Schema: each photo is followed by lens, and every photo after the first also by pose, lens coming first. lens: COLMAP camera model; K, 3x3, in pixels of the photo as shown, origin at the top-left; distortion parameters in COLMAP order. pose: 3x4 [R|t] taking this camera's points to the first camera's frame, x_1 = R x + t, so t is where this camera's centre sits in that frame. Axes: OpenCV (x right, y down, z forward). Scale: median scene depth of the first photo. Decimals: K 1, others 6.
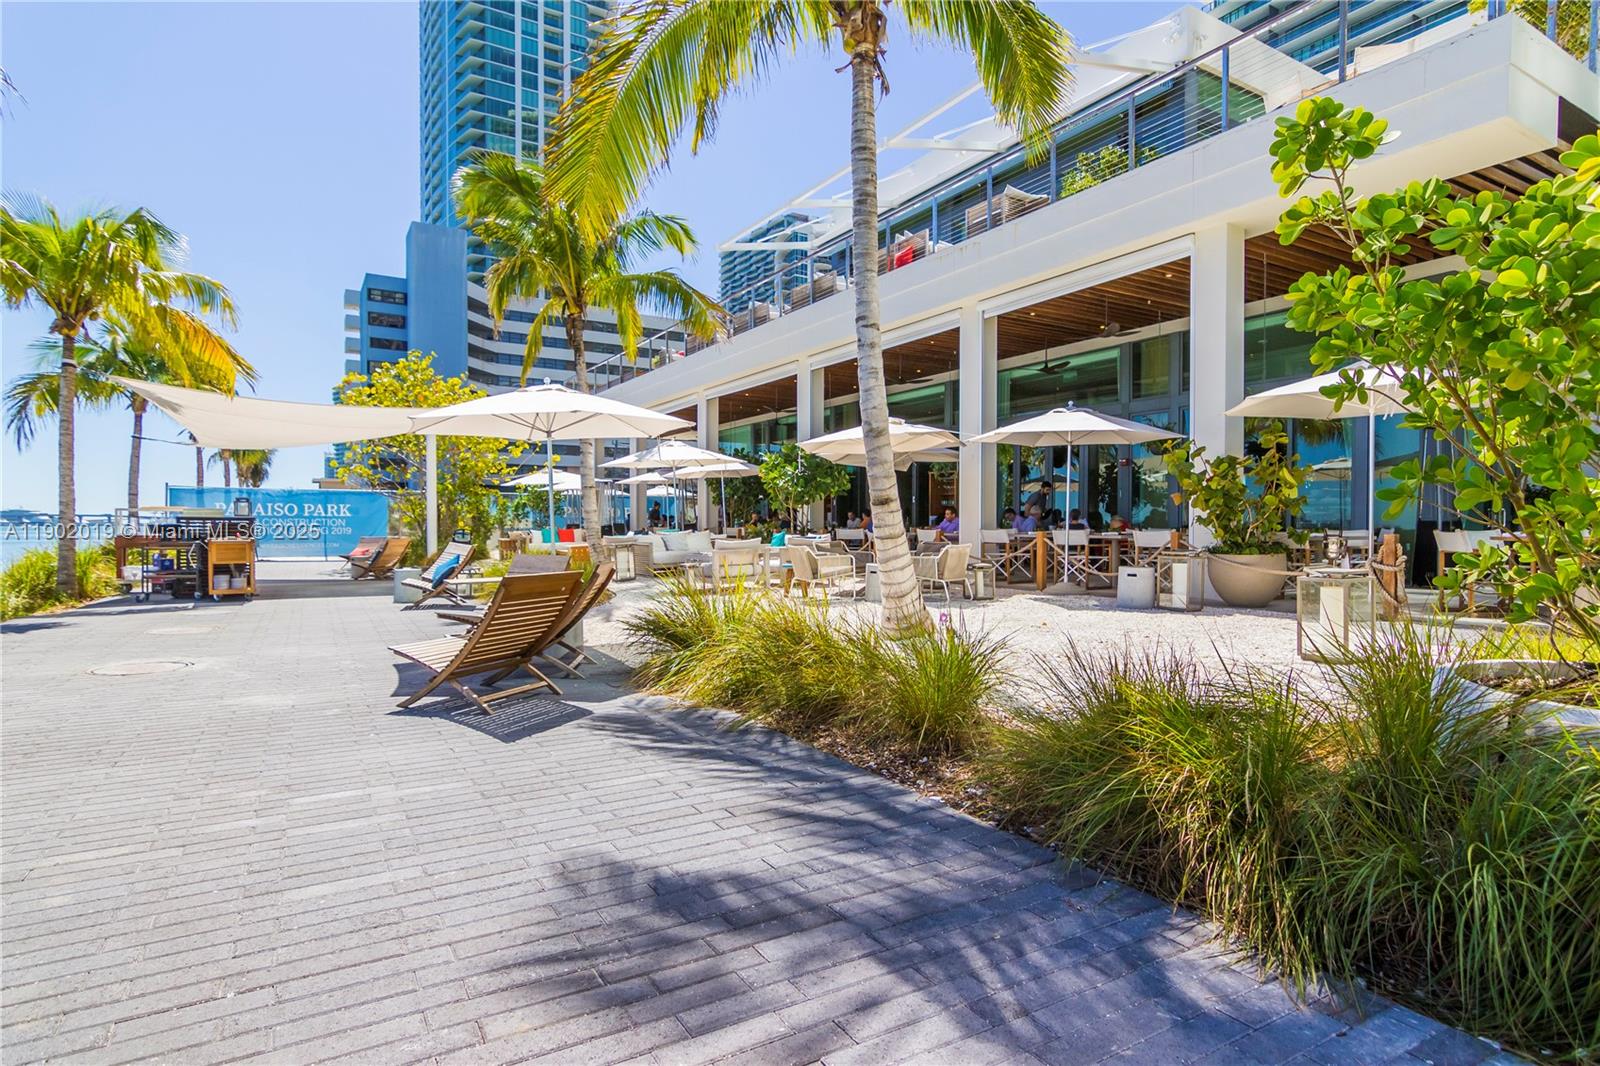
lens RADIAL K [[824.1, 0, 795.1], [0, 824.1, 532.6], [0, 0, 1]] dist [0.016888, 0.000026]
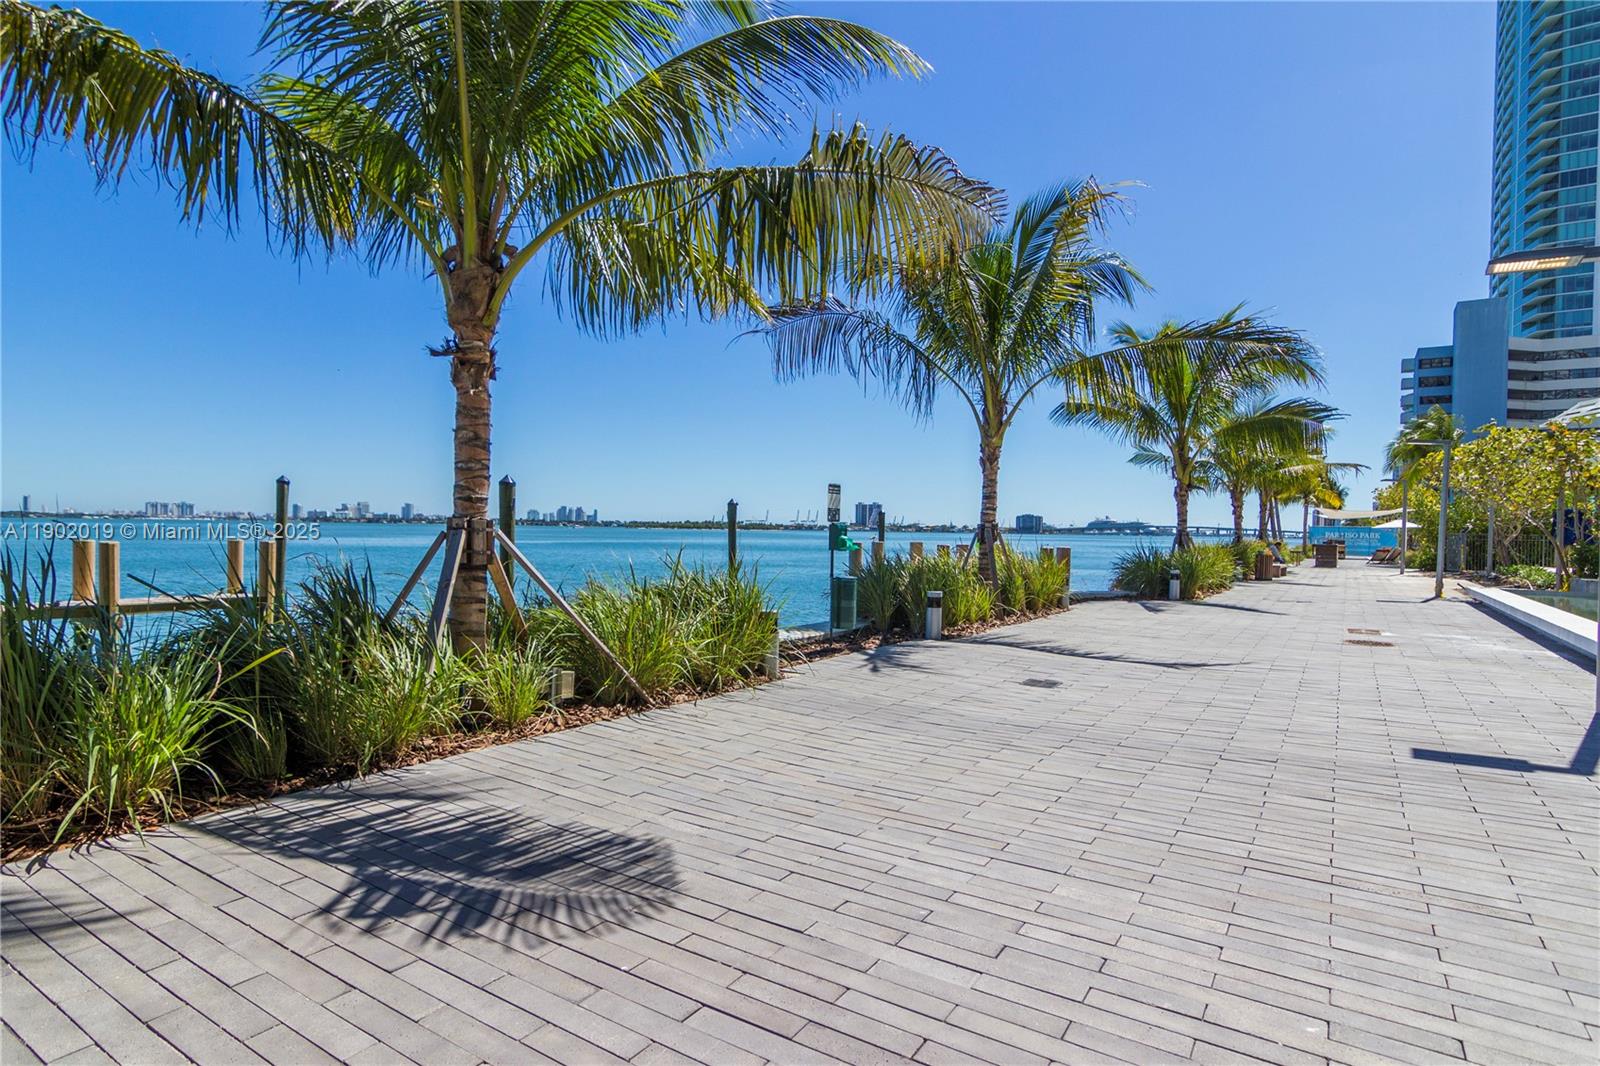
lens RADIAL K [[824.1, 0, 799.2], [0, 824.1, 539.3], [0, 0, 1]] dist [0.016888, 0.000026]
pose [[0.437001, 0.013651, -0.899357, 0.251931], [-0.018629, 0.999808, 0.006124, 0.003552], [0.899268, 0.014078, 0.437171, -0.466434]]
